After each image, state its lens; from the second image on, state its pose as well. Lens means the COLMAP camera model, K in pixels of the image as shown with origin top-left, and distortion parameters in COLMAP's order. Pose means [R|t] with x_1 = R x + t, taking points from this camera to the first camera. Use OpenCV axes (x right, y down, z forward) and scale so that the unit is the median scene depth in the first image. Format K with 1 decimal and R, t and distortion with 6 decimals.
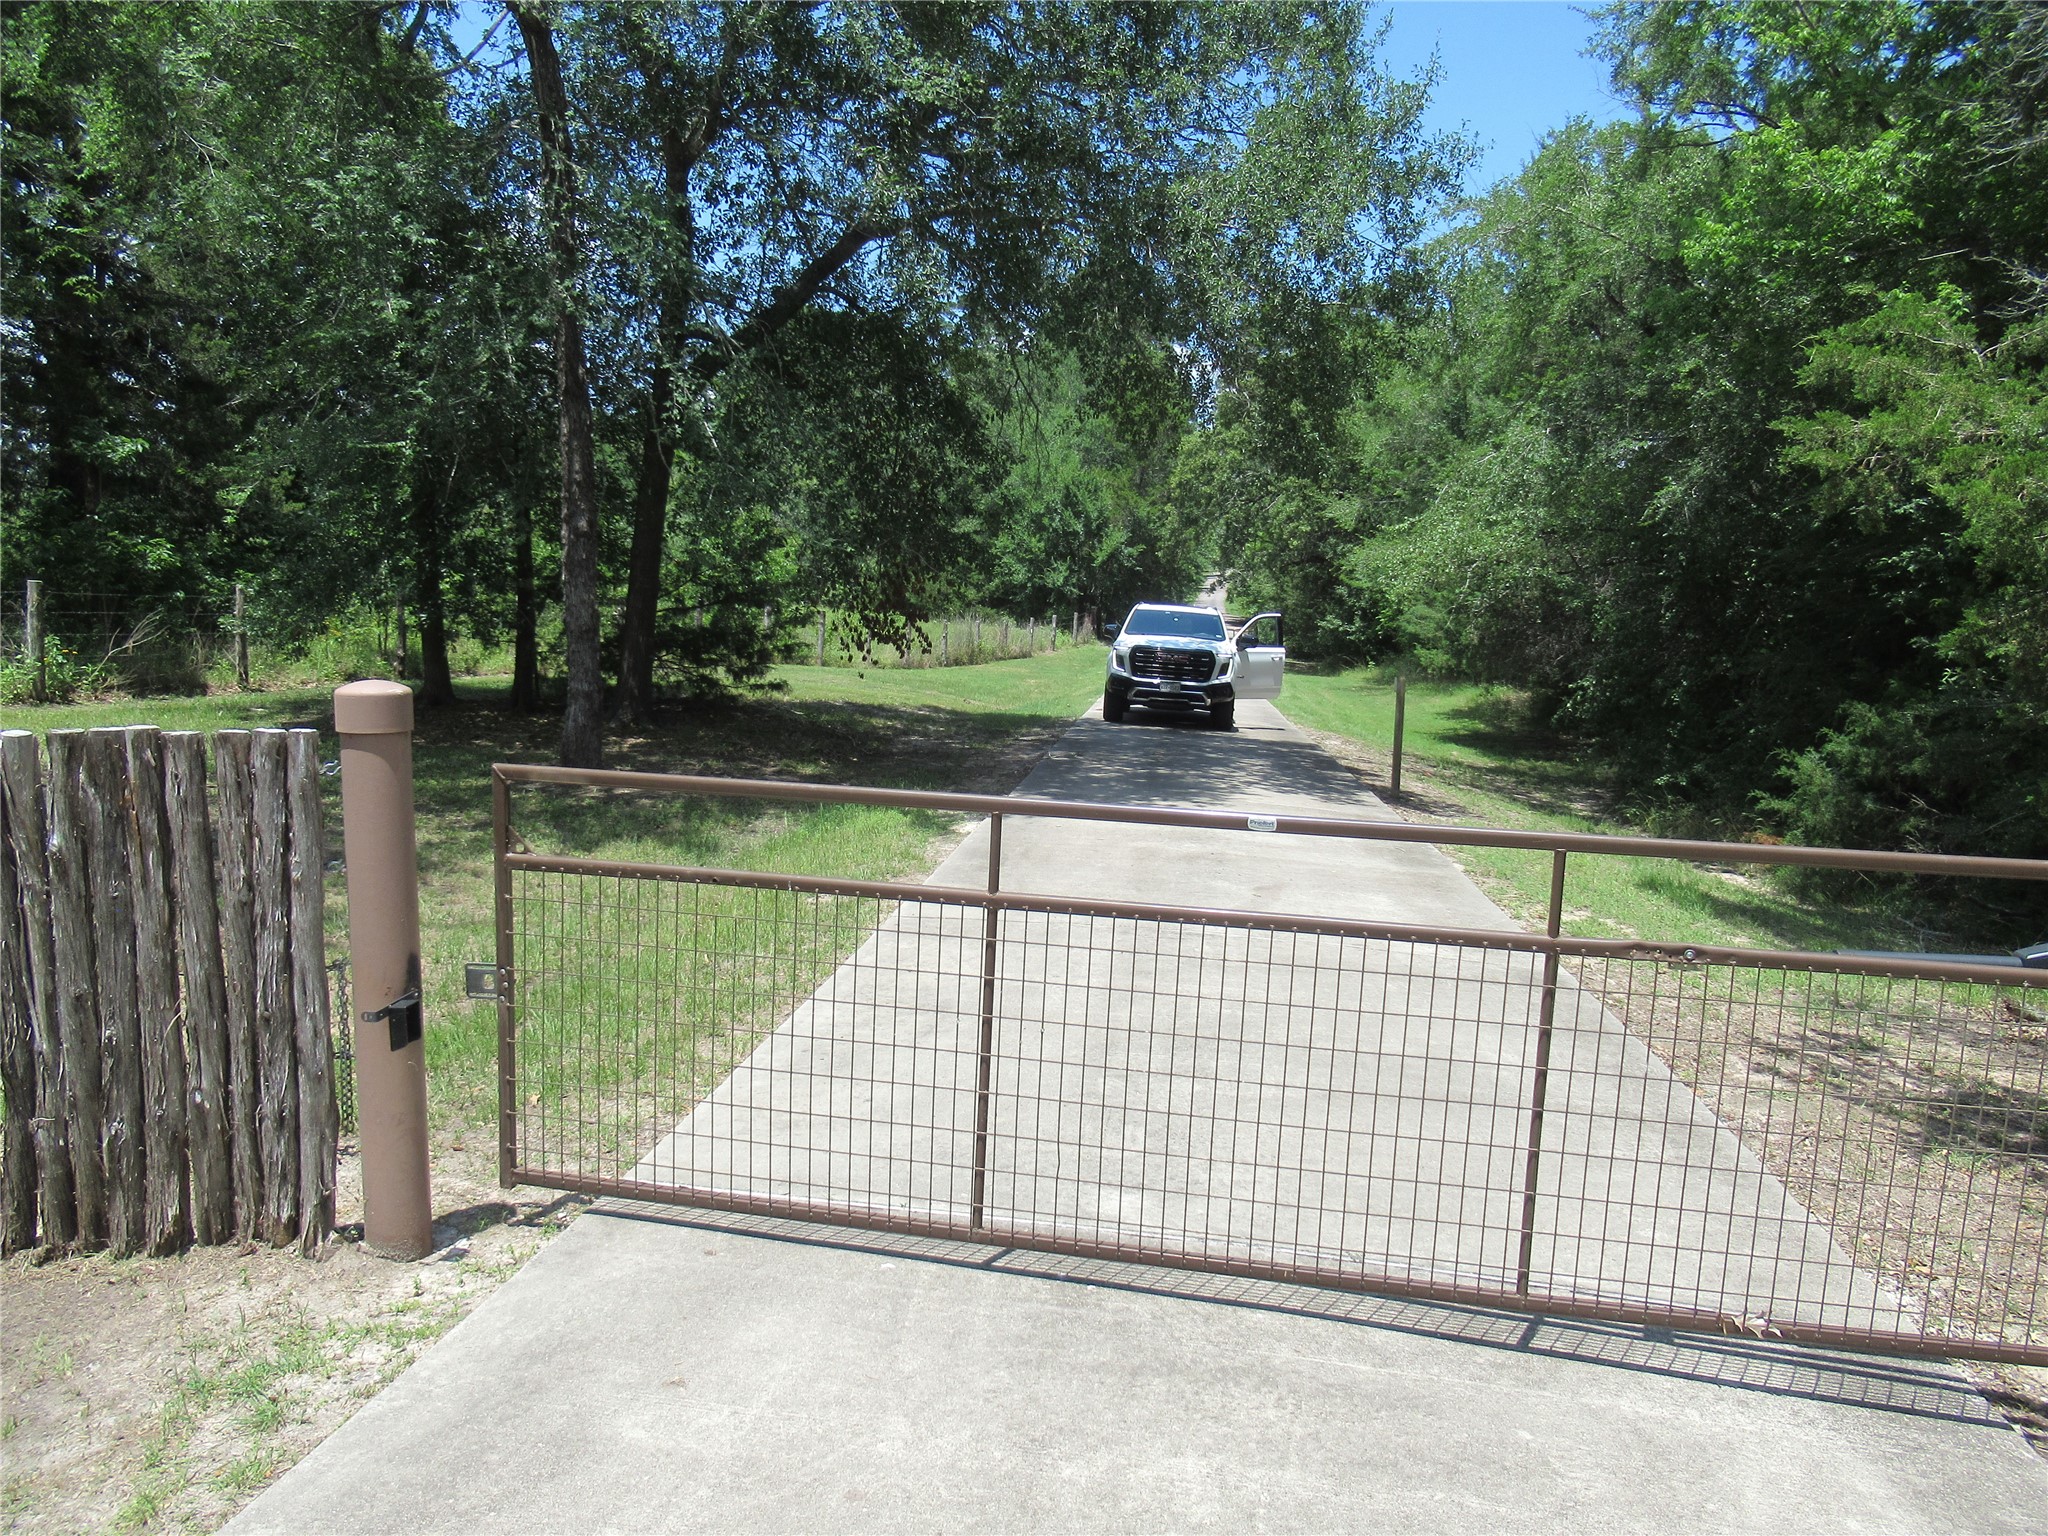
lens RADIAL K [[1426.7, 0, 1024.0], [0, 1426.7, 768.0], [0, 0, 1]] dist [-0.002051, -0.000263]
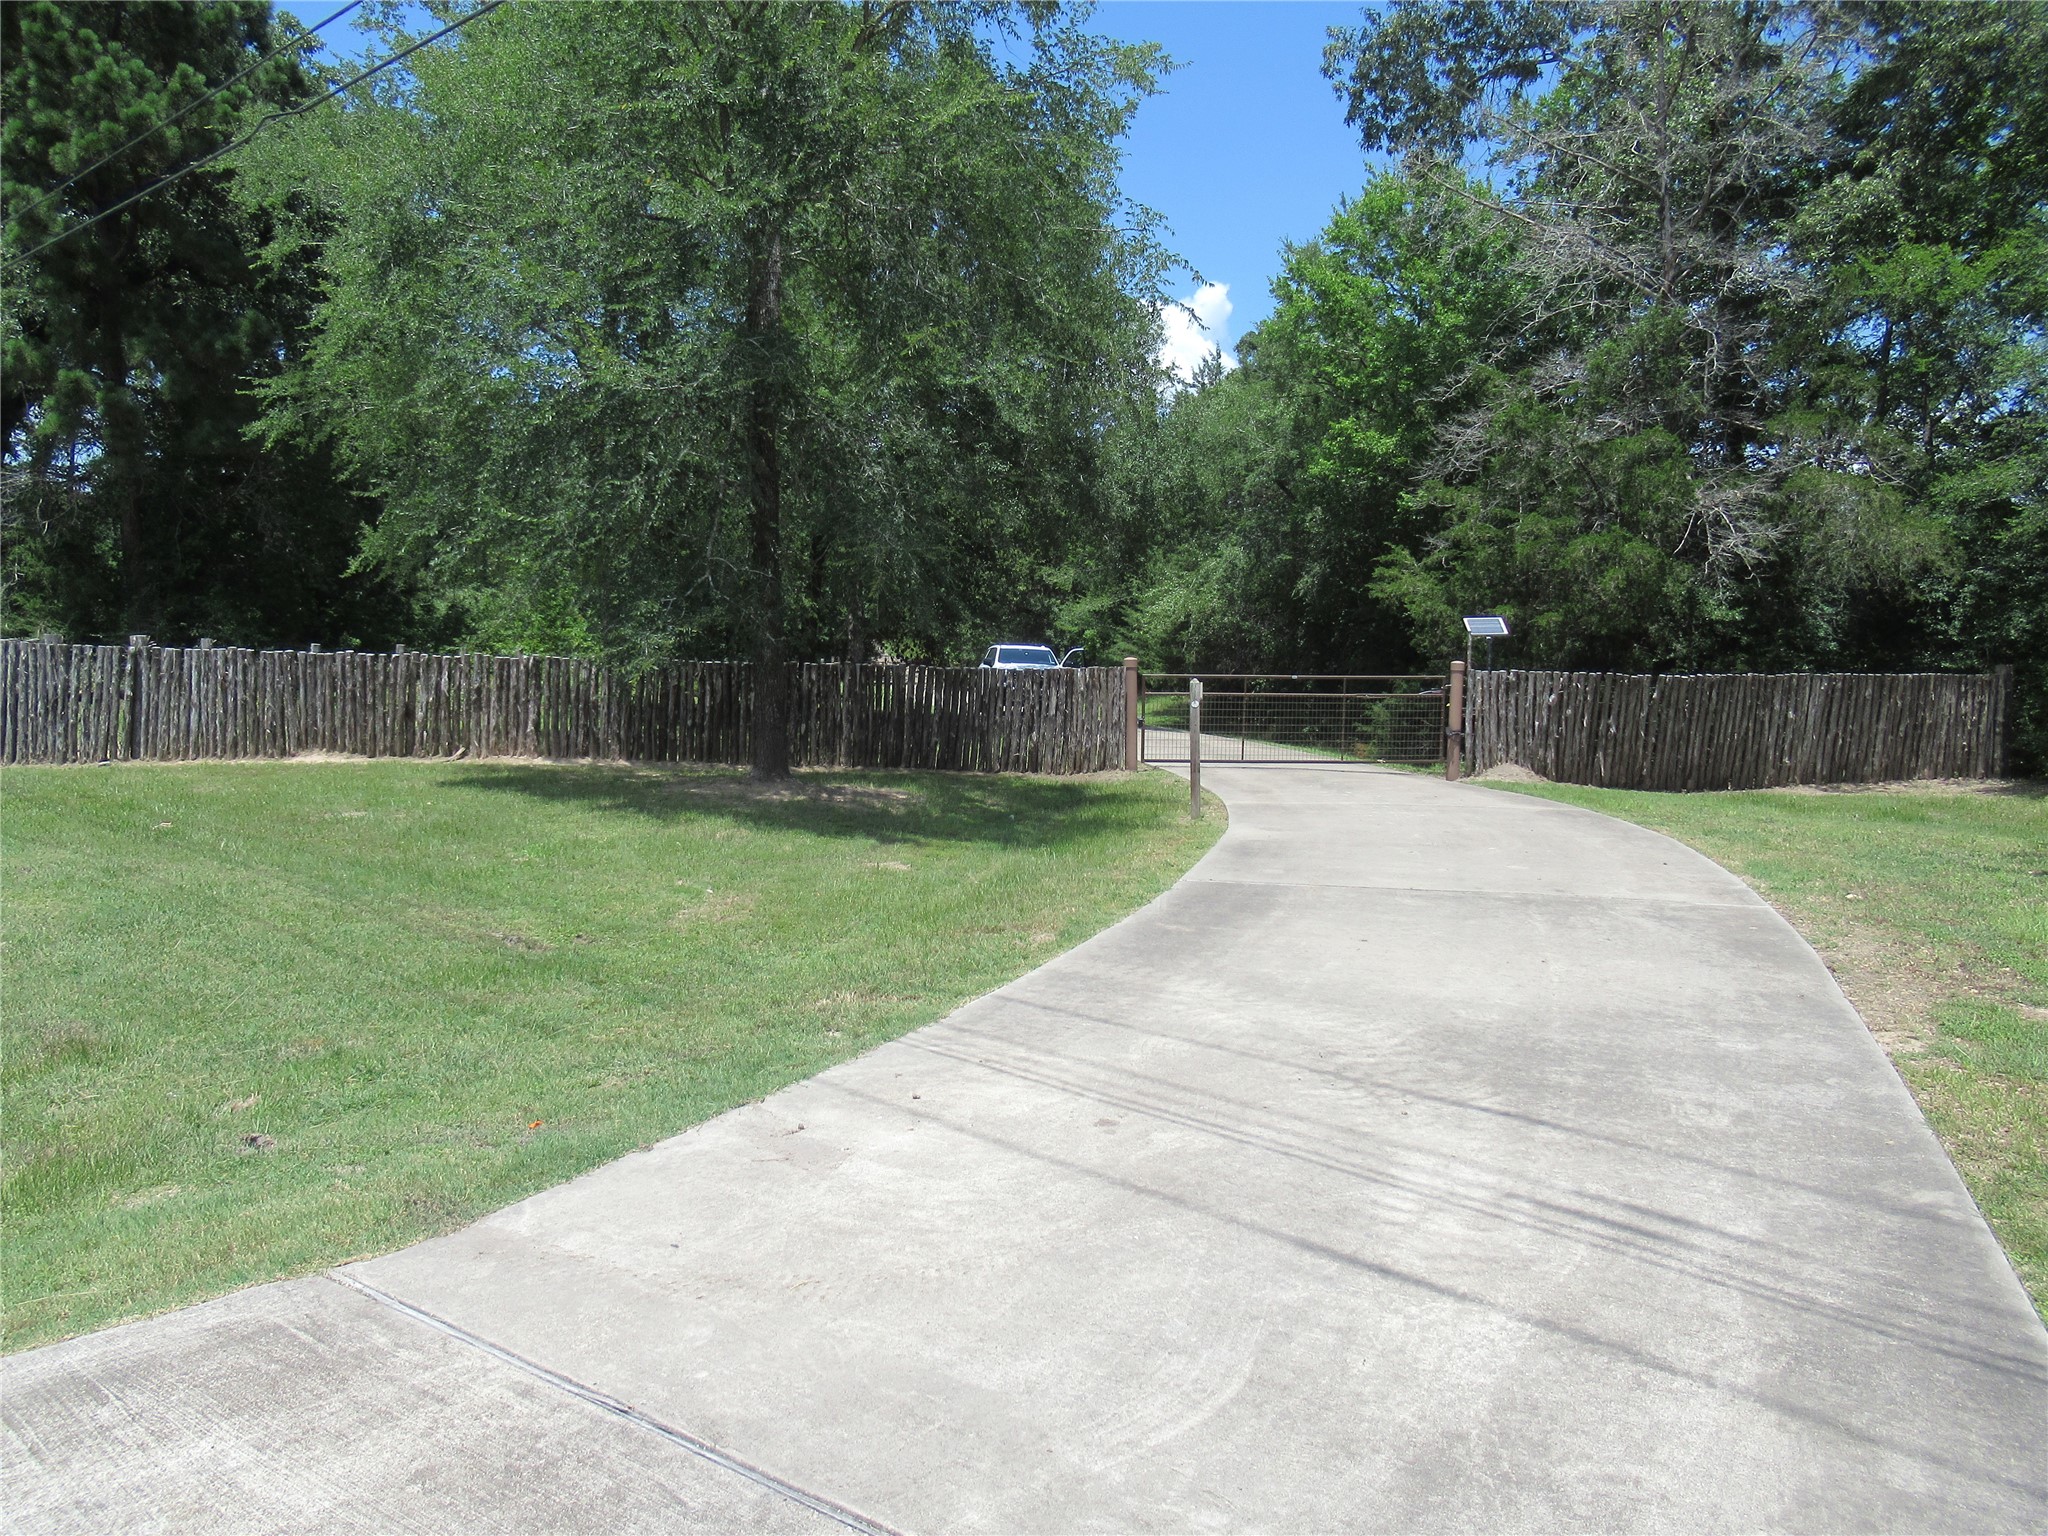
lens RADIAL K [[1426.7, 0, 1024.0], [0, 1426.7, 768.0], [0, 0, 1]] dist [-0.002051, -0.000263]
pose [[0.962059, -0.062508, 0.265585, -0.165772], [0.070821, 0.997250, -0.021830, 0.030008], [-0.263490, 0.039810, 0.963840, -0.285437]]
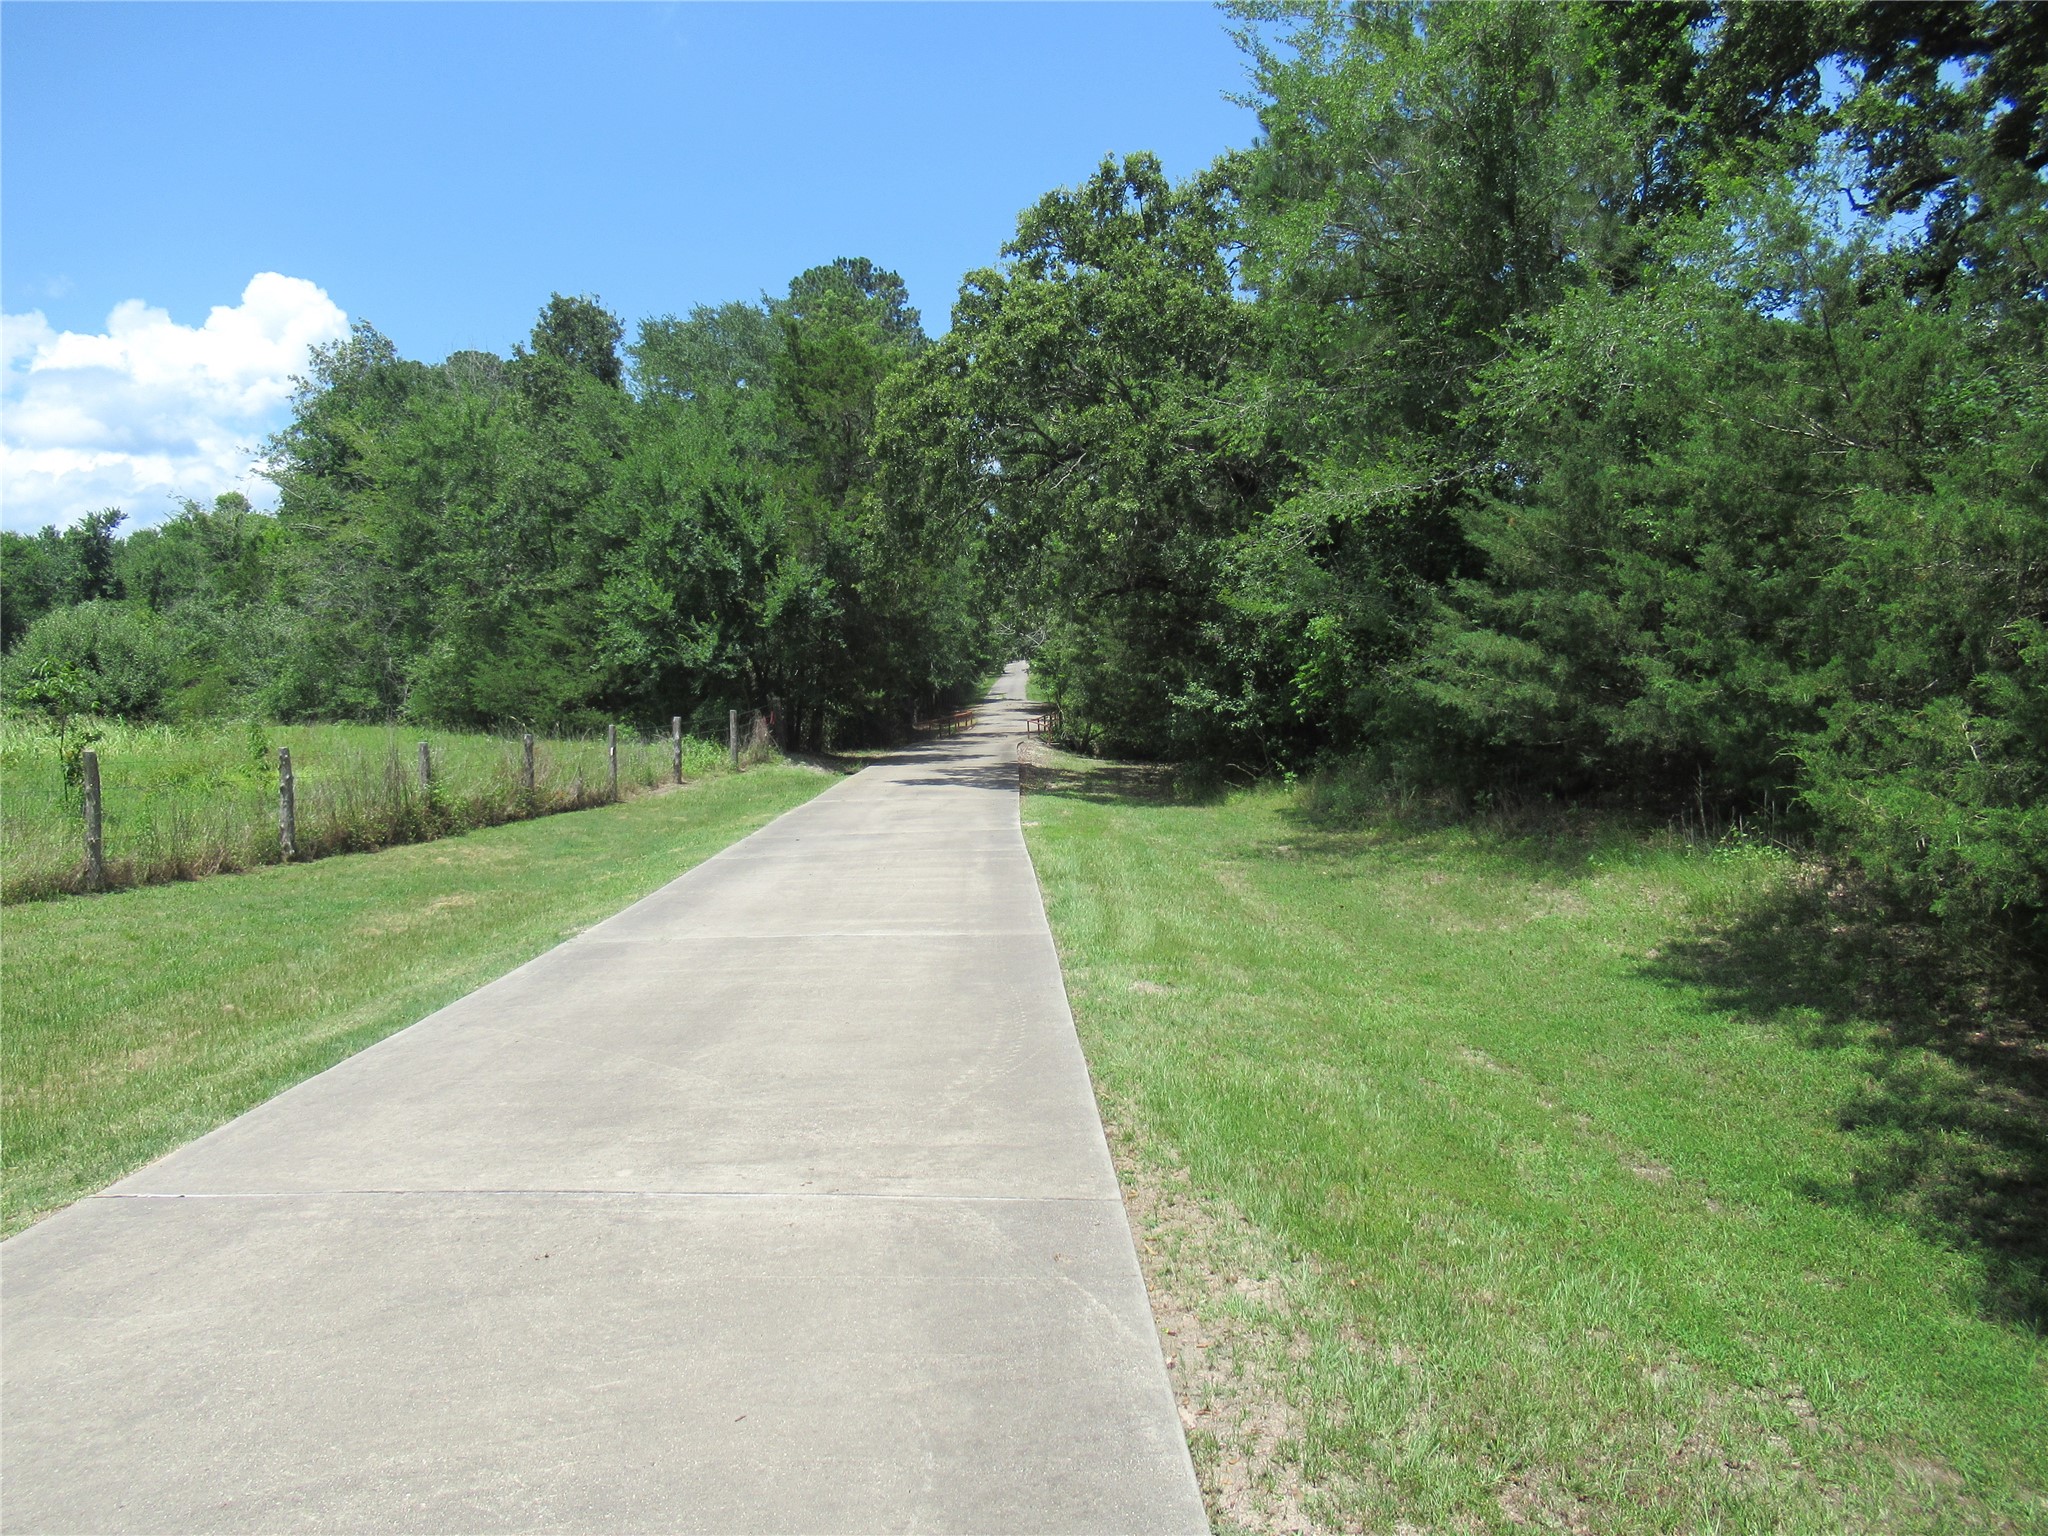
lens RADIAL K [[1426.7, 0, 1024.0], [0, 1426.7, 768.0], [0, 0, 1]] dist [-0.002051, -0.000263]
pose [[0.989468, -0.065393, 0.129141, 0.089810], [0.074284, 0.995099, -0.065271, -0.049172], [-0.124240, 0.074177, 0.989476, 0.516137]]
